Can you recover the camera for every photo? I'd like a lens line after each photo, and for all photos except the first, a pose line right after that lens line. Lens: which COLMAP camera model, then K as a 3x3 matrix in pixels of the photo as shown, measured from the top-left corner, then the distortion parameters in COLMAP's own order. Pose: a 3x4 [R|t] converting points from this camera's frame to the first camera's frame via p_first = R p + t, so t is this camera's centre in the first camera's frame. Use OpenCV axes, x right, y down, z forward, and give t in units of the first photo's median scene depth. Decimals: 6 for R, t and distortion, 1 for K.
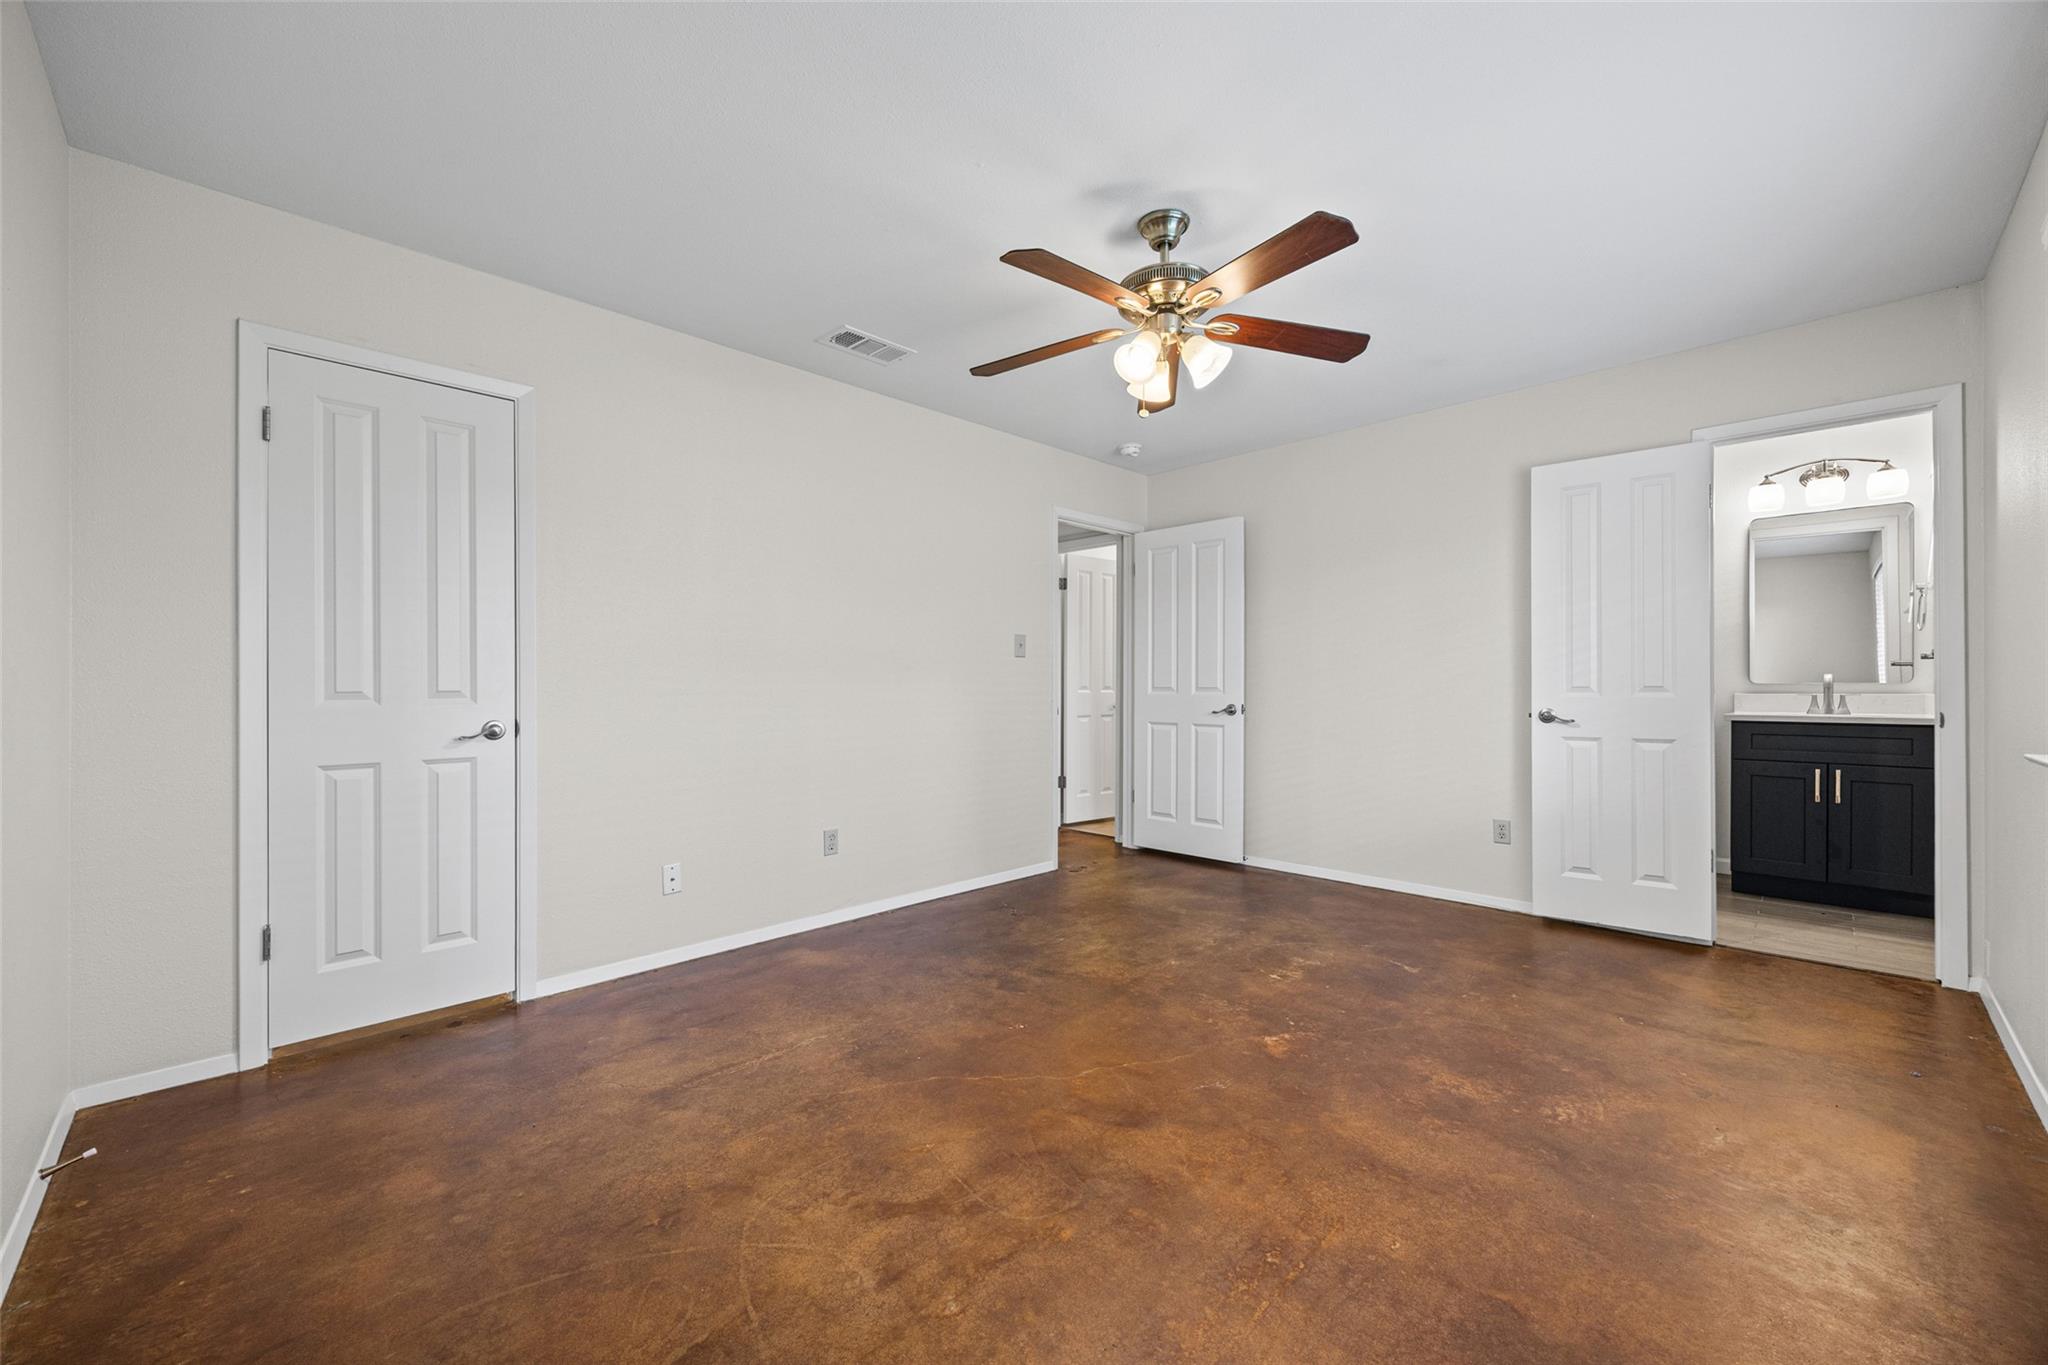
lens RADIAL K [[795.2, 0, 1023.4], [0, 795.2, 684.6], [0, 0, 1]] dist [0.000017, 0.000108]
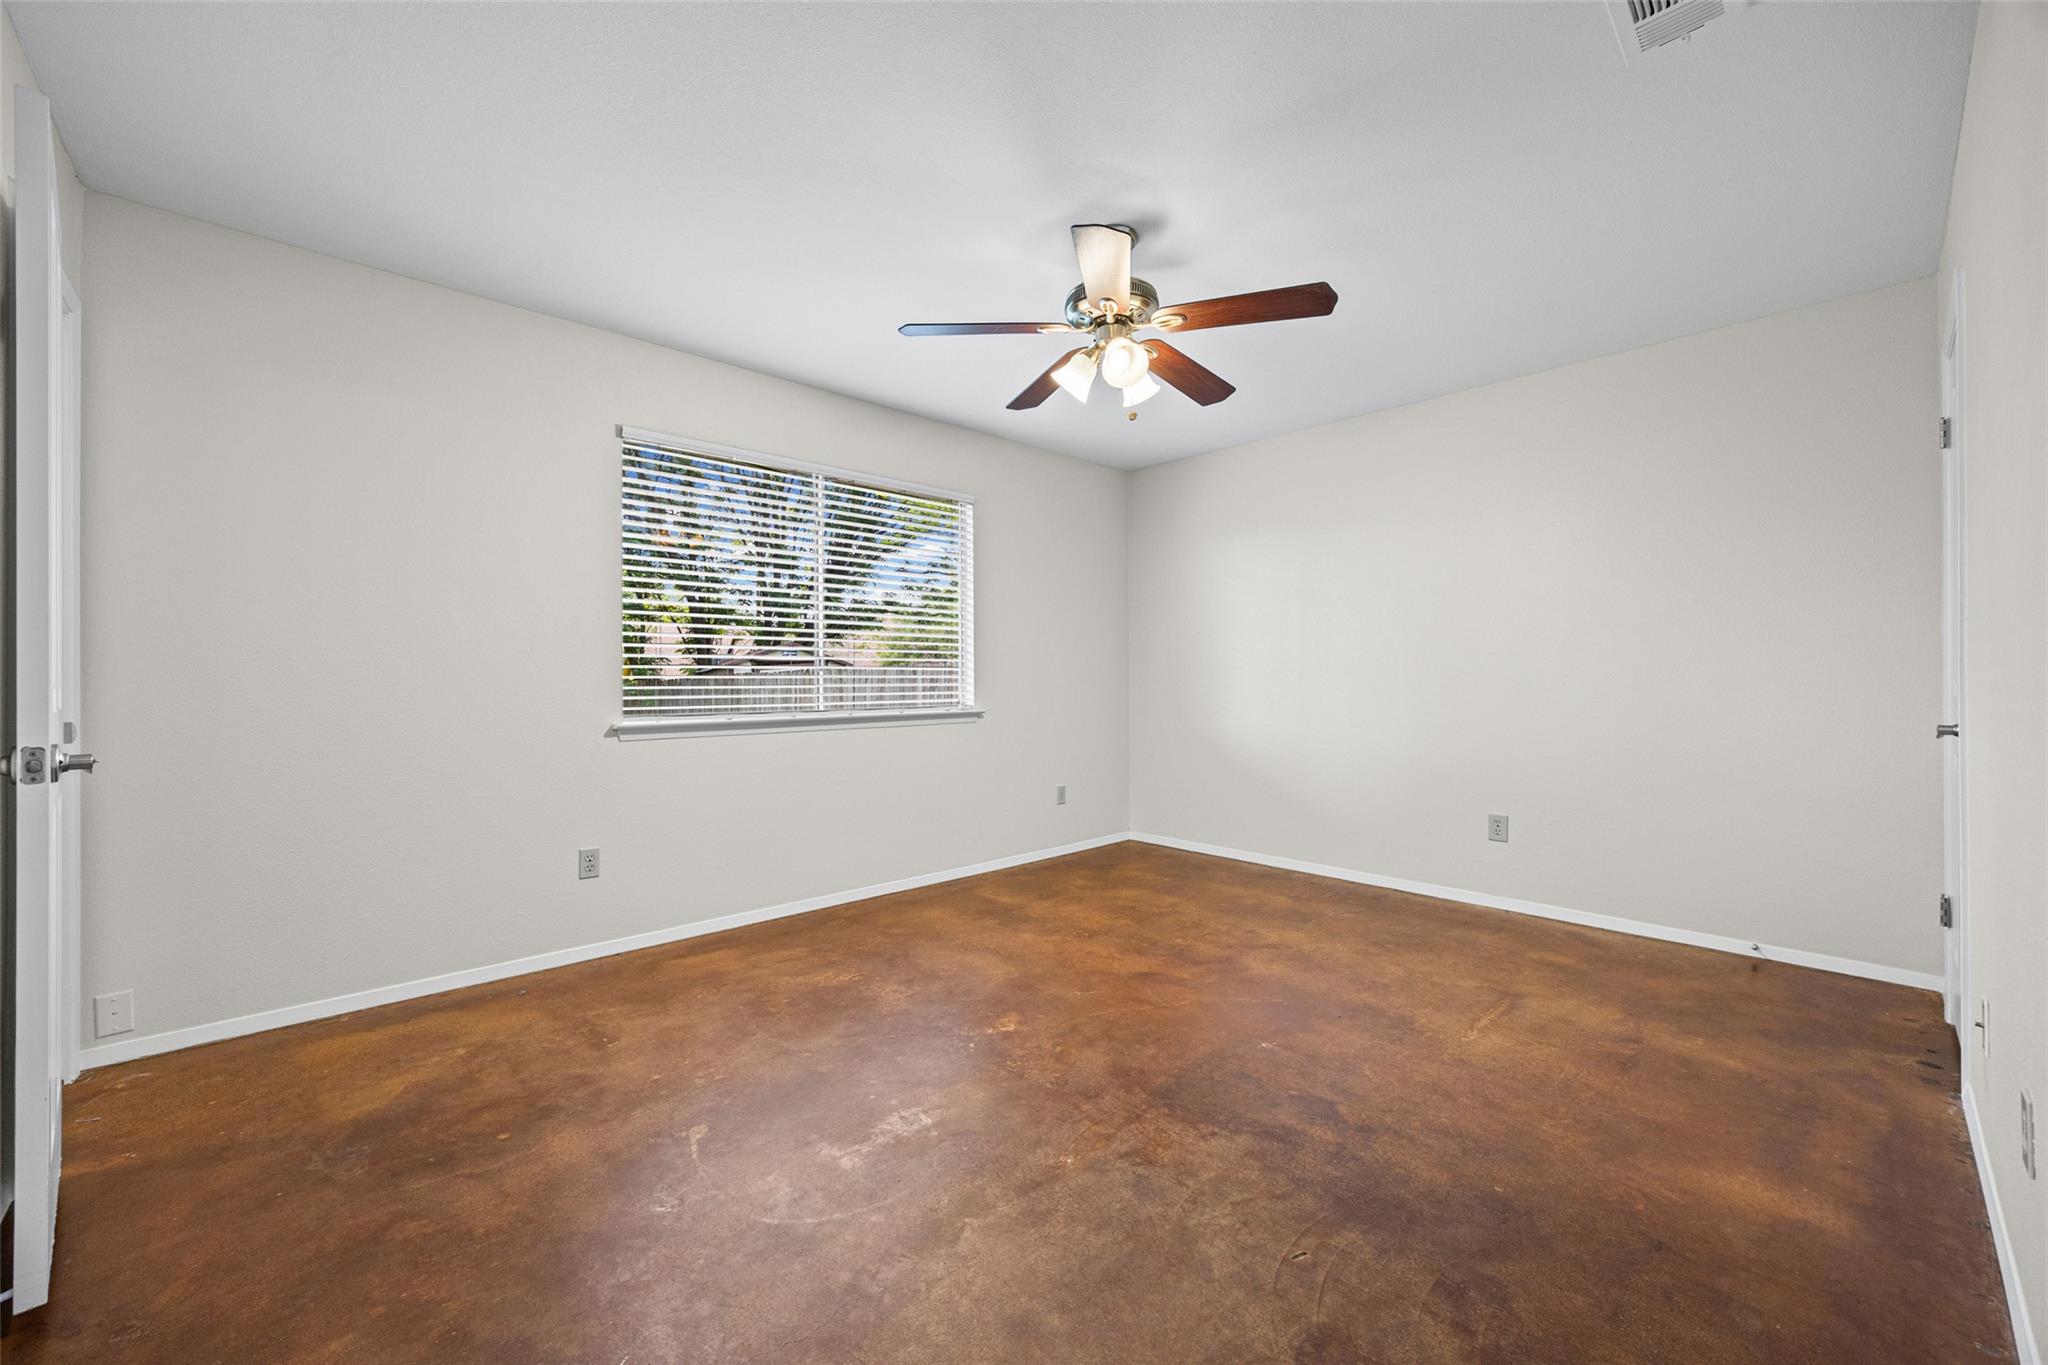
lens RADIAL K [[795.2, 0, 1024.6], [0, 795.2, 683.2], [0, 0, 1]] dist [0.000017, 0.000108]
pose [[-0.999592, 0.007009, 0.027694, 0.269641], [0.006927, 0.999971, -0.003064, 0.008267], [-0.027714, -0.002871, -0.999612, 2.098330]]
